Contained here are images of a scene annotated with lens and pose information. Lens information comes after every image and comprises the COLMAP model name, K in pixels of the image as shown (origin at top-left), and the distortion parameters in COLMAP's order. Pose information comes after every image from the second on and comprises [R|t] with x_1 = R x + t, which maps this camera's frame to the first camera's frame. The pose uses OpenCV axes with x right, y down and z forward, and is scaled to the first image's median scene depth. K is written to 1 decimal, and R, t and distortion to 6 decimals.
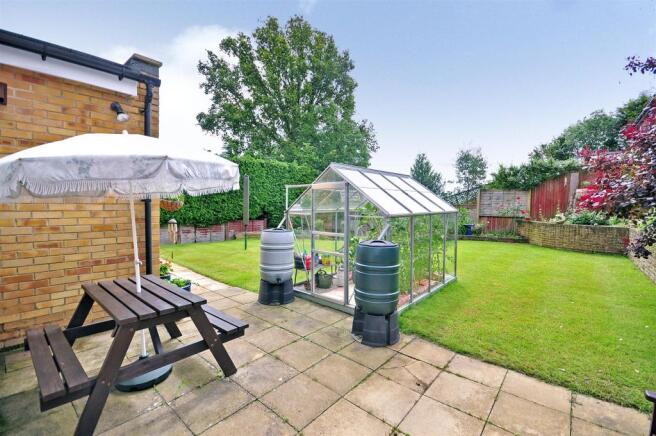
lens RADIAL K [[286.1, 0, 331.1], [0, 286.1, 214.4], [0, 0, 1]] dist [0.005518, -0.000179]
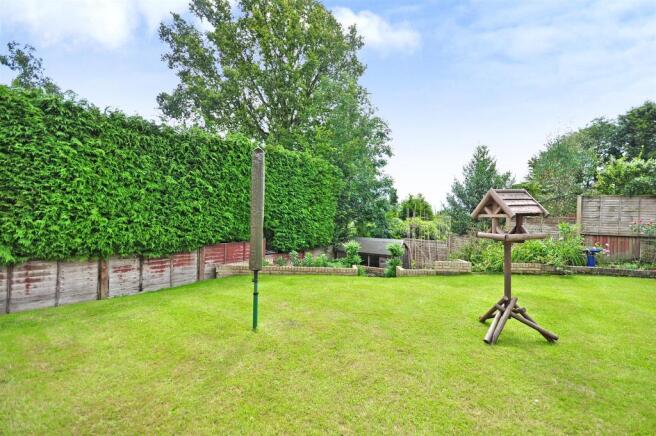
lens RADIAL K [[286.1, 0, 331.2], [0, 286.1, 215.7], [0, 0, 1]] dist [0.005518, -0.000179]
pose [[0.995057, 0.003660, 0.099238, -0.137026], [-0.001037, 0.999649, -0.026462, -0.018303], [-0.099300, 0.026229, 0.994712, 0.339399]]
